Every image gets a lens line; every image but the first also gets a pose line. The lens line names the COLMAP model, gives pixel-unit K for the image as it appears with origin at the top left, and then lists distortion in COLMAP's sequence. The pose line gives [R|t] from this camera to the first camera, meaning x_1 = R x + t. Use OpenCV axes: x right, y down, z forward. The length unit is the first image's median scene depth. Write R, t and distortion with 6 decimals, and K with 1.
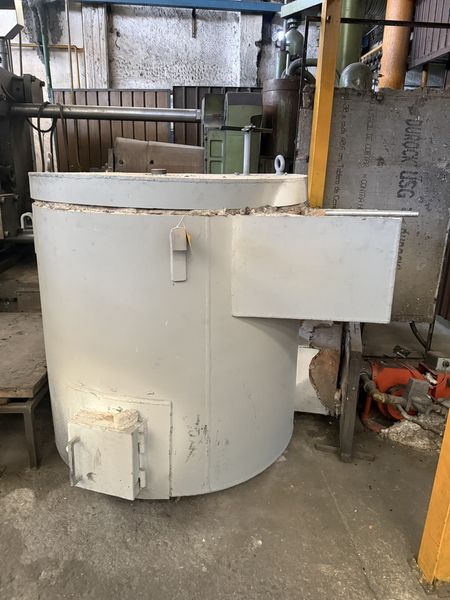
lens RADIAL K [[427.3, 0, 224.2], [0, 427.3, 296.5], [0, 0, 1]] dist [0.032819, -0.044216]
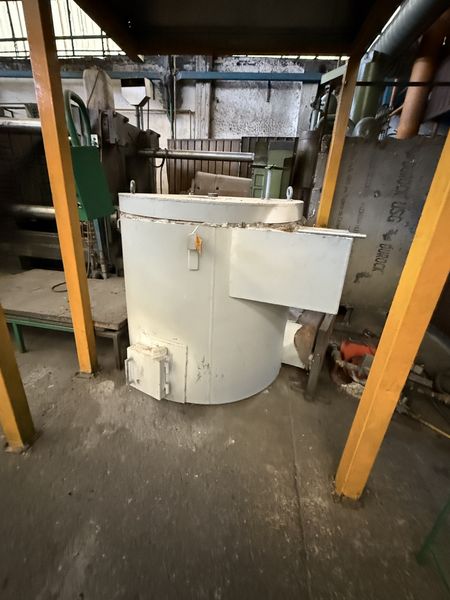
lens RADIAL K [[270.1, 0, 224.4], [0, 270.1, 300.5], [0, 0, 1]] dist [0.001550, -0.001126]
pose [[0.972053, 0.116602, -0.203758, 0.136970], [-0.098118, 0.990277, 0.098611, -0.021578], [0.213275, -0.075863, 0.974042, 0.051276]]
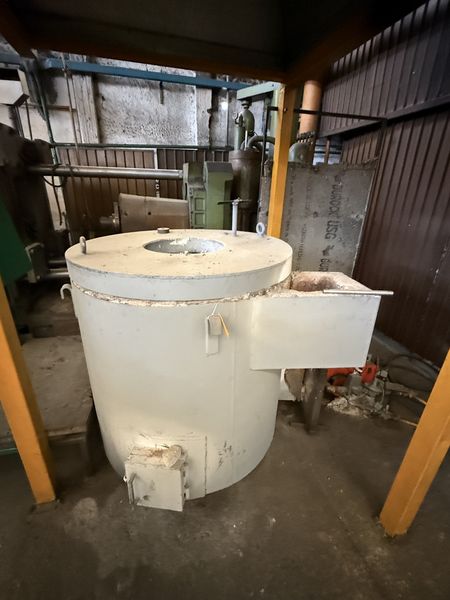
lens RADIAL K [[270.1, 0, 225.5], [0, 270.1, 301.8], [0, 0, 1]] dist [0.001550, -0.001126]
pose [[0.985766, -0.062603, 0.156035, -0.118351], [0.045243, 0.992629, 0.112429, -0.175792], [-0.161924, -0.103769, 0.981332, 0.161612]]
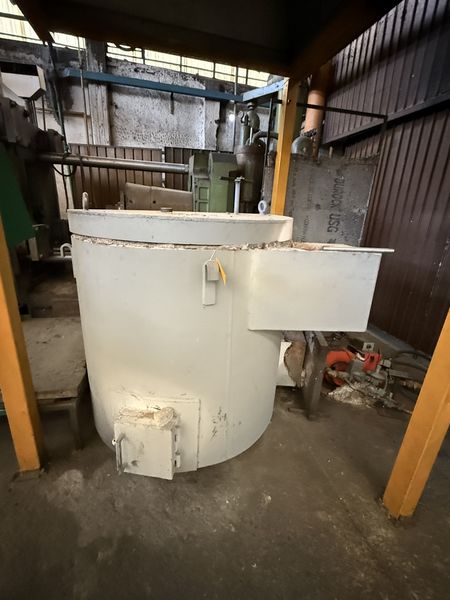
lens RADIAL K [[270.1, 0, 225.7], [0, 270.1, 300.9], [0, 0, 1]] dist [0.001550, -0.001126]
pose [[0.988529, -0.023718, 0.149160, -0.113447], [0.017067, 0.998809, 0.045718, -0.052911], [-0.150066, -0.042648, 0.987756, 0.158474]]
